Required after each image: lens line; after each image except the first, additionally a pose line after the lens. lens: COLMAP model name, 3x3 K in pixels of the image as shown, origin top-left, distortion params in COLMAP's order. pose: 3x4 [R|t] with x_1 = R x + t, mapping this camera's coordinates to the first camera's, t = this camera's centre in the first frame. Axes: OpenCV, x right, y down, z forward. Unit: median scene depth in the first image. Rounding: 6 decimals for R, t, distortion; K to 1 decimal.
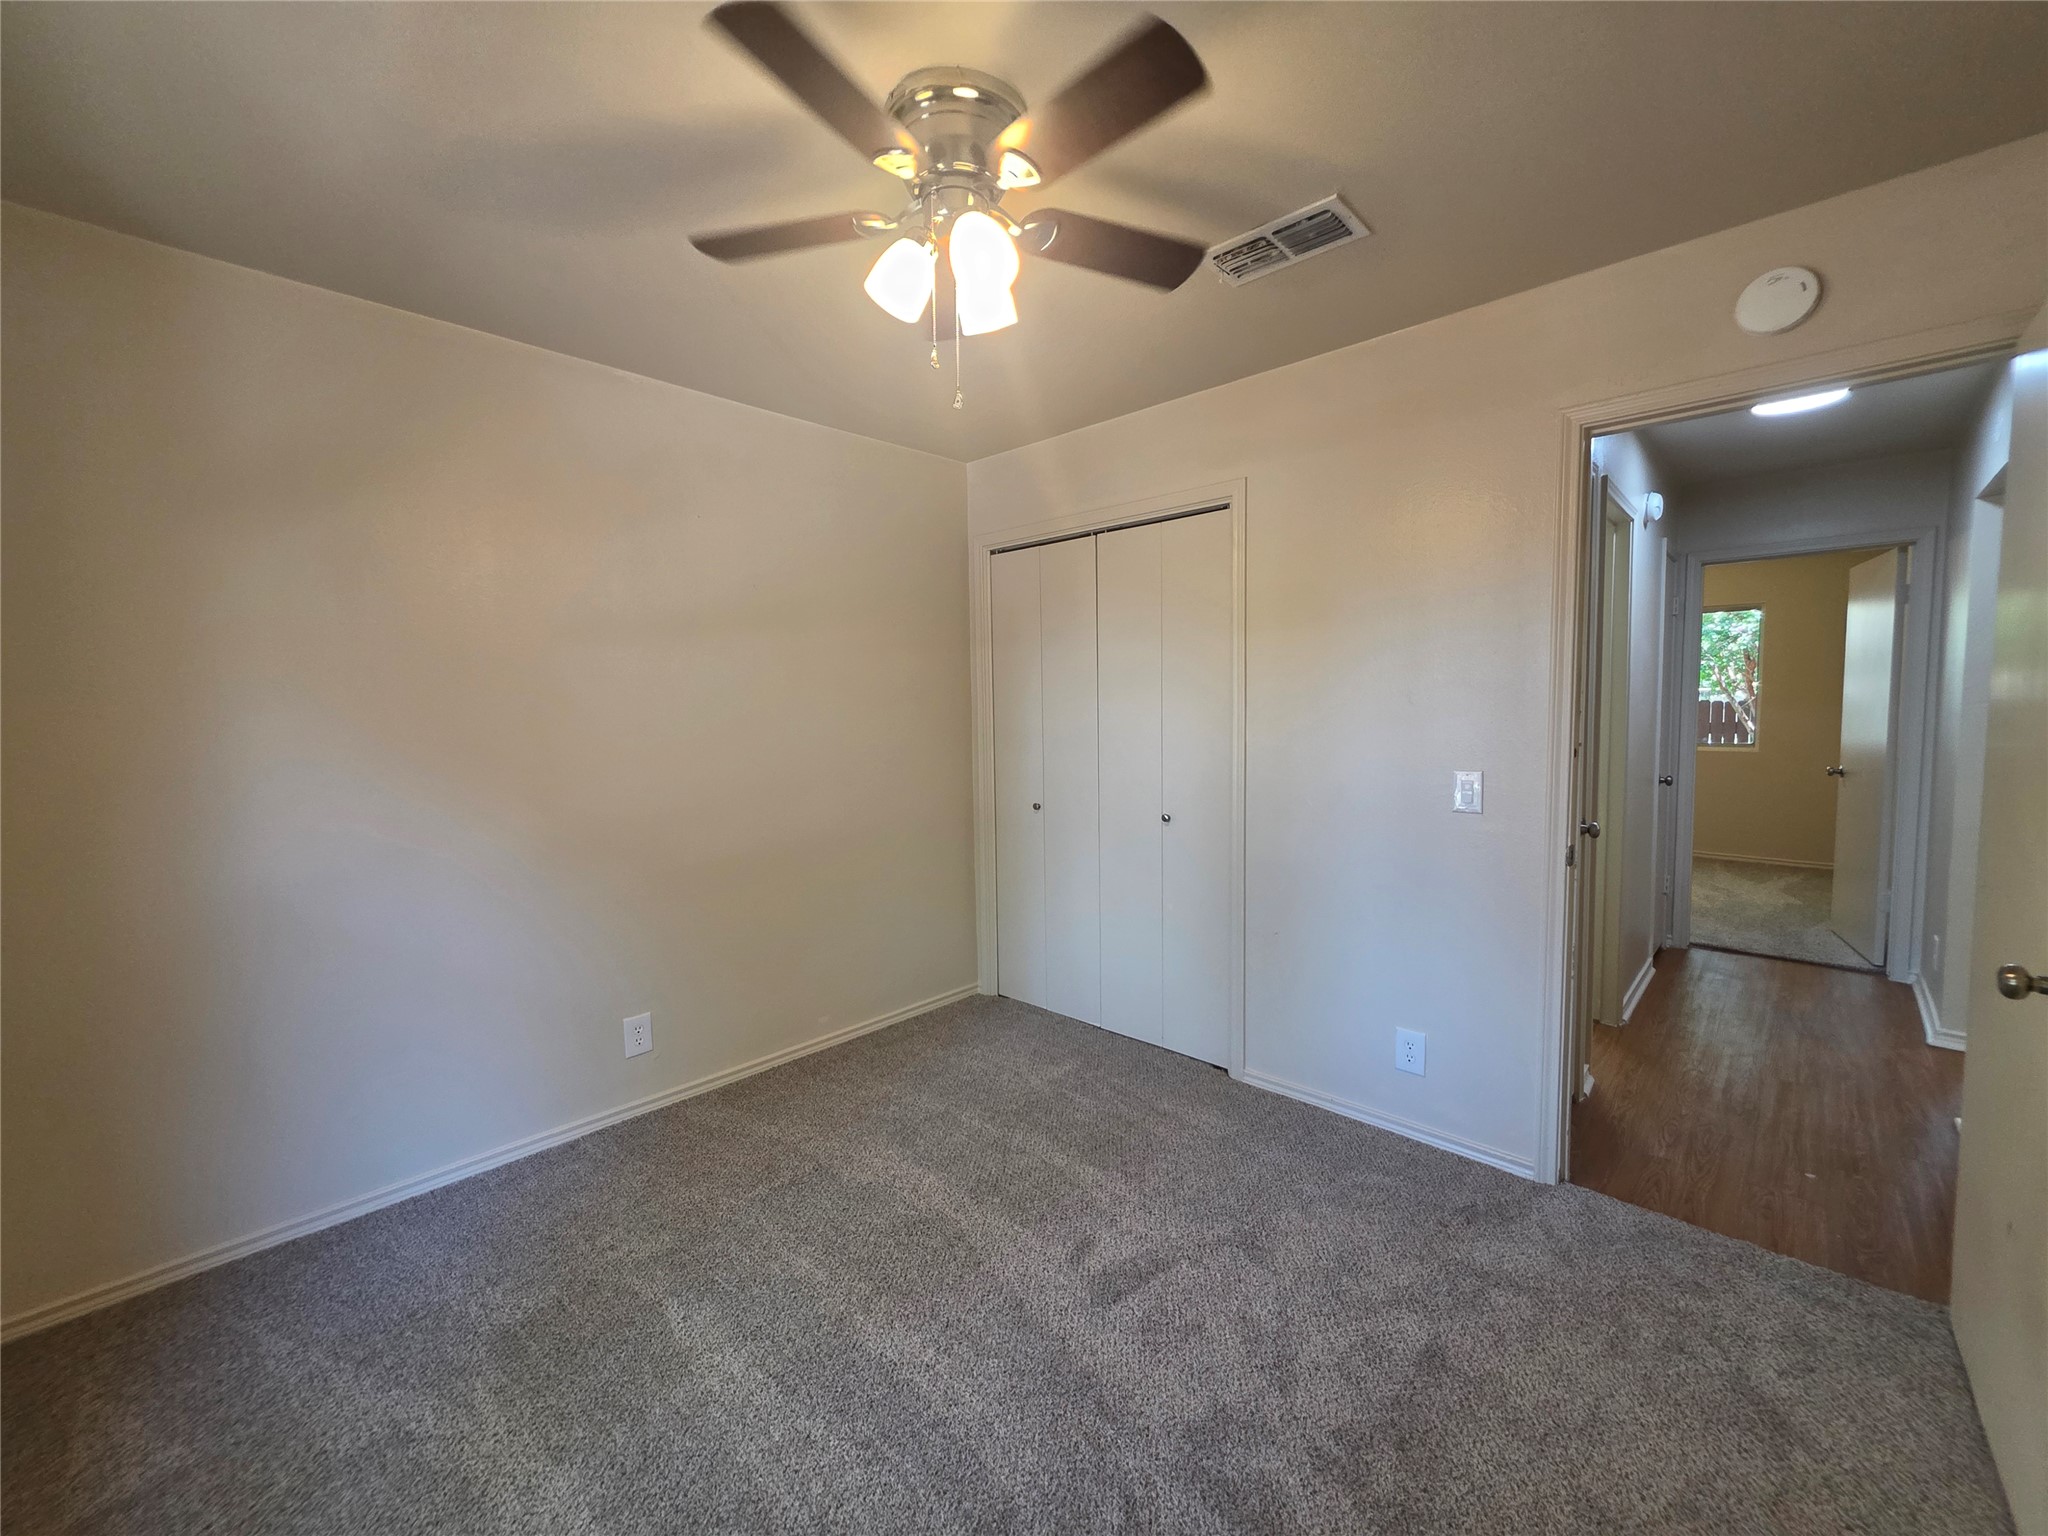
lens RADIAL K [[825.5, 0, 1024.0], [0, 825.5, 768.0], [0, 0, 1]] dist [-0.001858, -0.000194]
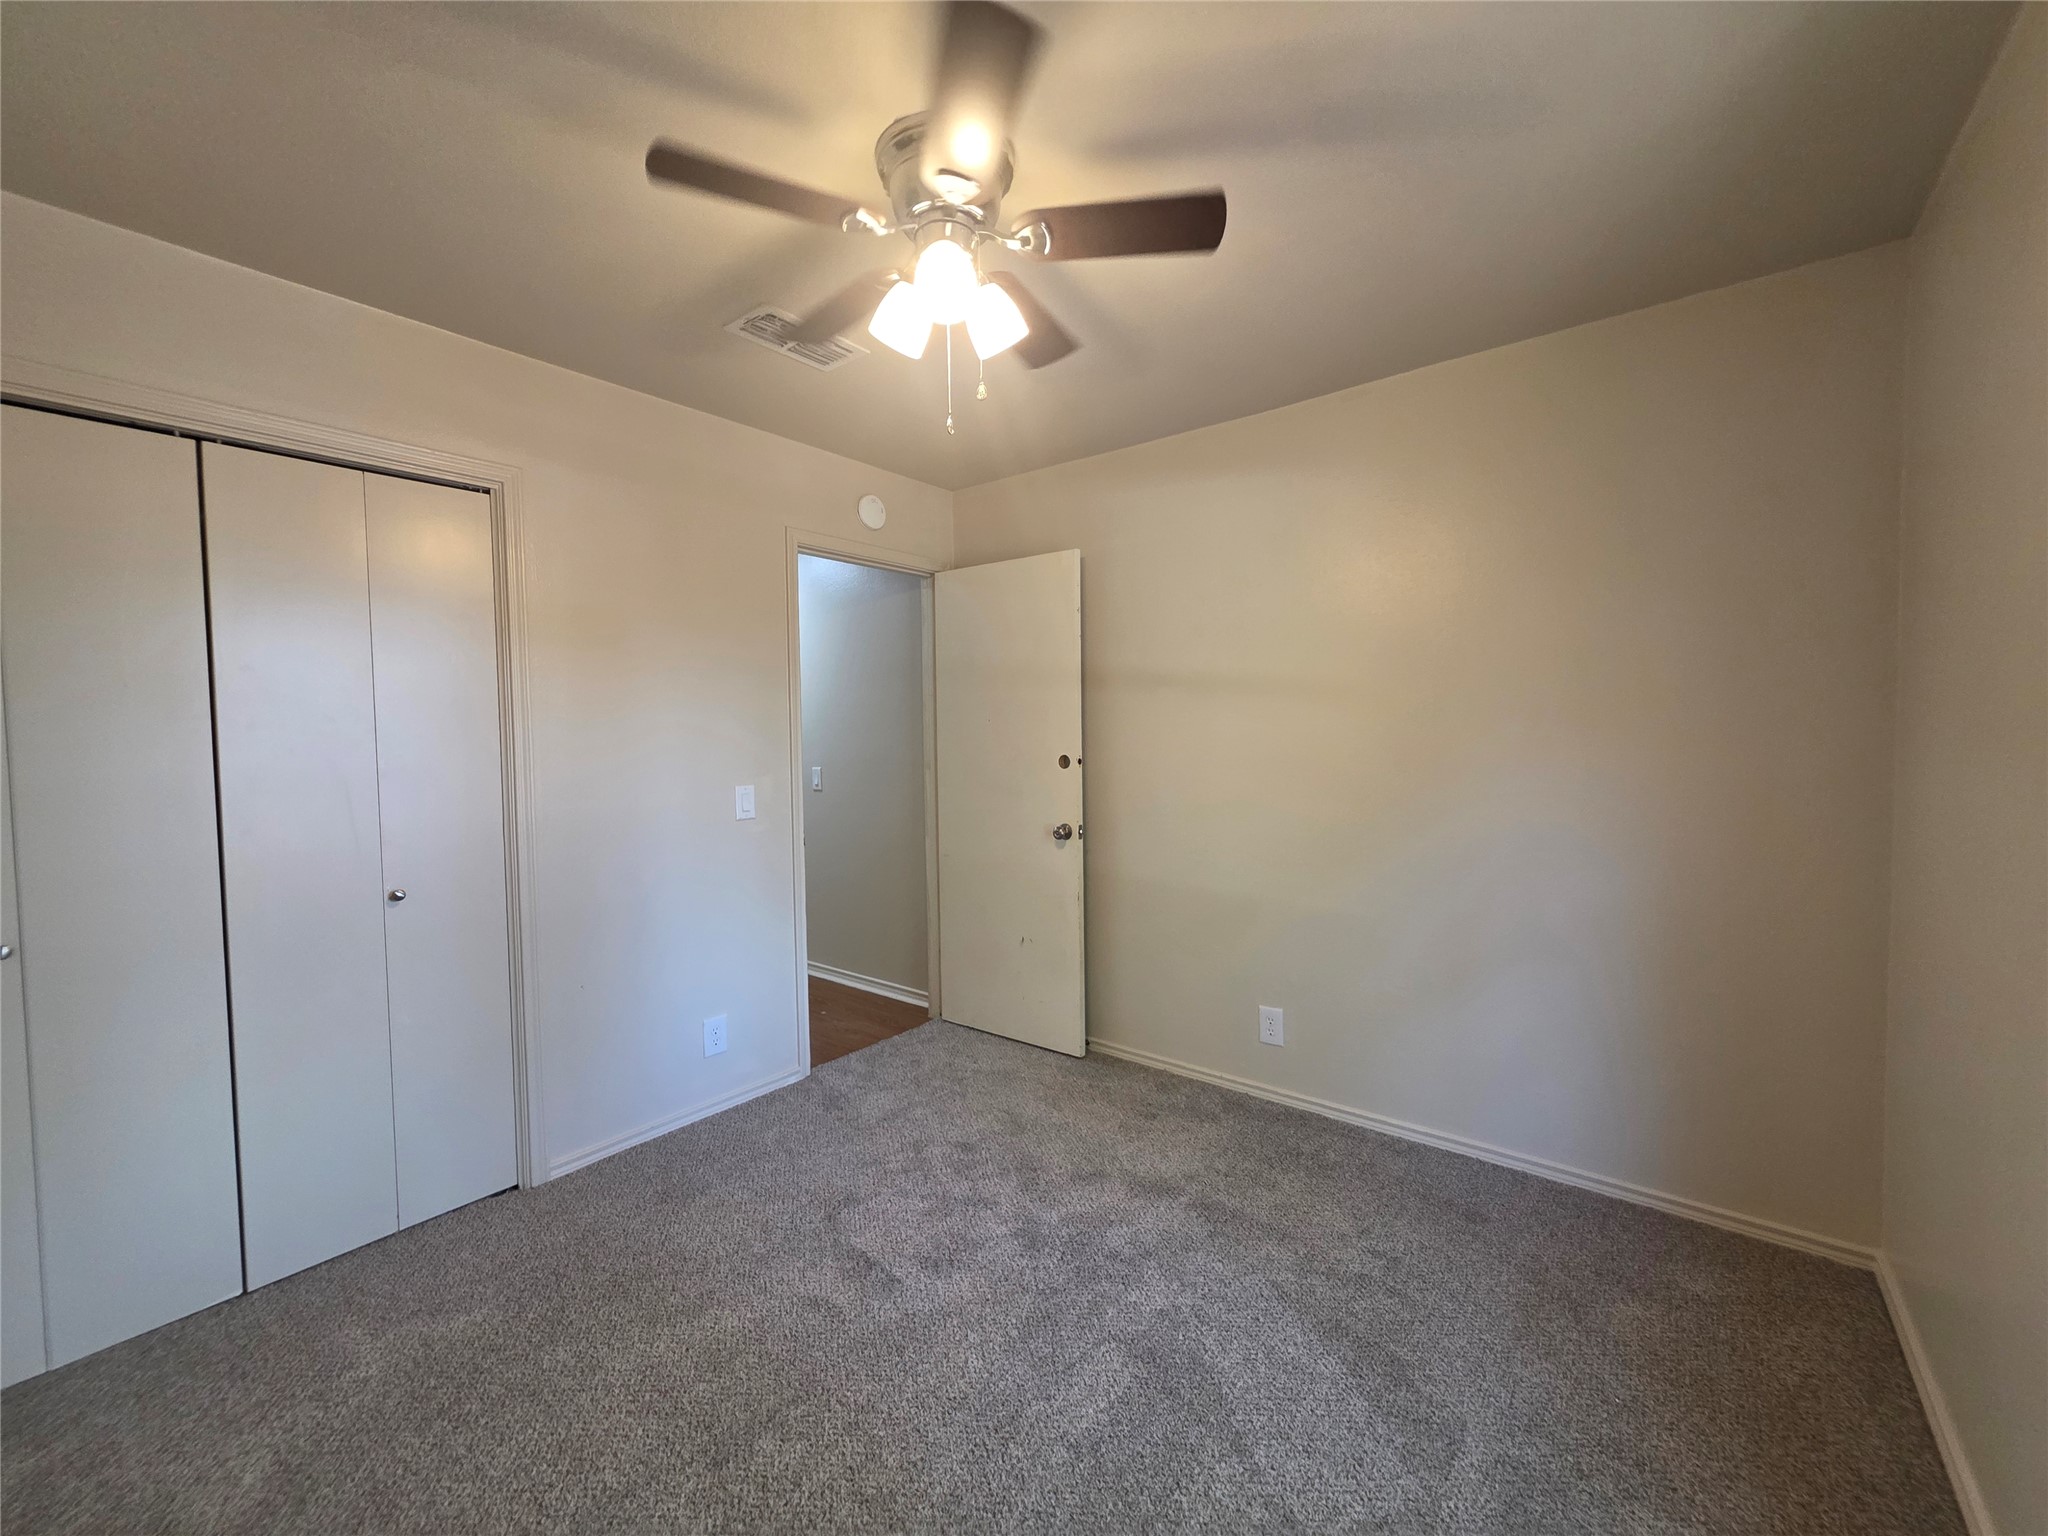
lens RADIAL K [[821.5, 0, 1024.0], [0, 821.5, 768.0], [0, 0, 1]] dist [0.000636, 0.000117]
pose [[-0.081283, -0.029696, 0.996249, -0.734896], [0.095136, 0.994761, 0.037414, -0.028604], [-0.992140, 0.097820, -0.078032, 0.671888]]
